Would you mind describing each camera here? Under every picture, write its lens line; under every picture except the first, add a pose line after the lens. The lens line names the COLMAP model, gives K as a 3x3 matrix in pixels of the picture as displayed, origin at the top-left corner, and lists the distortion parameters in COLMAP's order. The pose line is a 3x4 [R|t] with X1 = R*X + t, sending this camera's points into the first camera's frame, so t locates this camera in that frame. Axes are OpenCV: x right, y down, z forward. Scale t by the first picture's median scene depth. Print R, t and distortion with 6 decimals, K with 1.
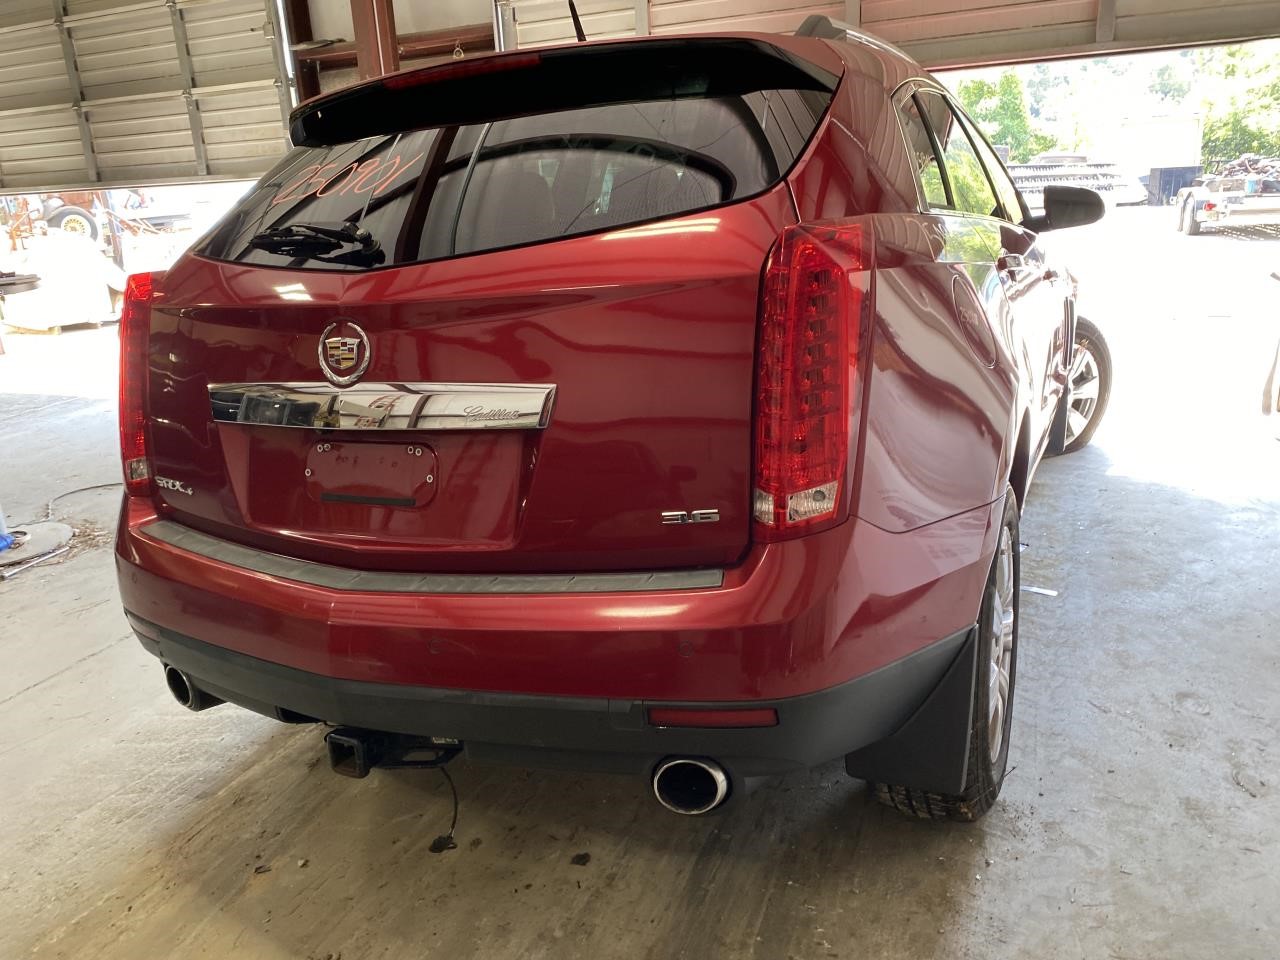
lens RADIAL K [[979.3, 0, 619.9], [0, 979.3, 464.7], [0, 0, 1]] dist [0.014911, -0.003725]
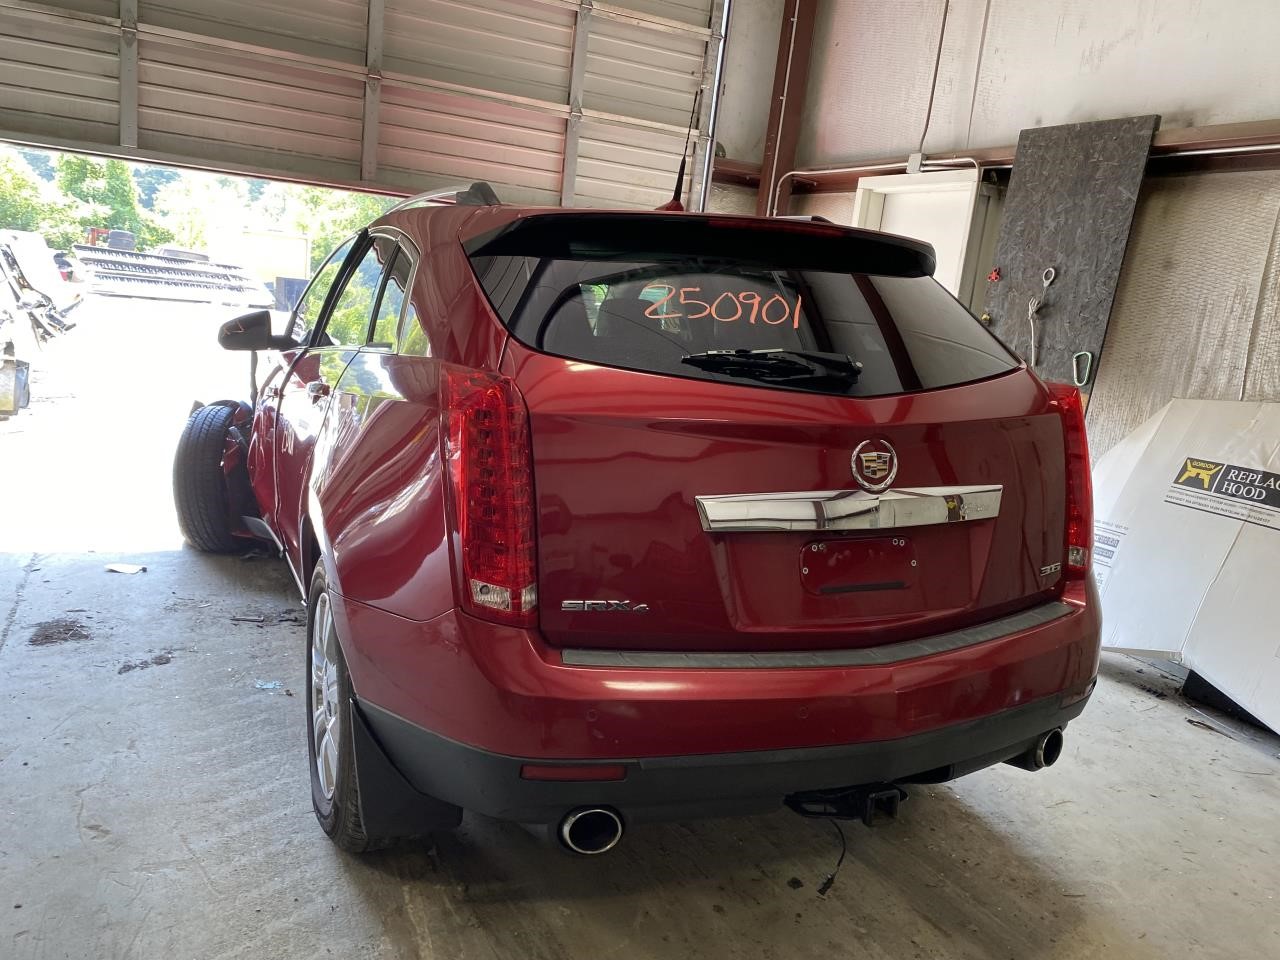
lens RADIAL K [[970.8, 0, 639.1], [0, 970.8, 489.1], [0, 0, 1]] dist [0.009609, 0.004392]
pose [[0.634077, -0.032651, 0.772580, -1.044273], [0.082846, 0.996226, -0.025891, -0.058557], [-0.768819, 0.080422, 0.634389, 0.355707]]
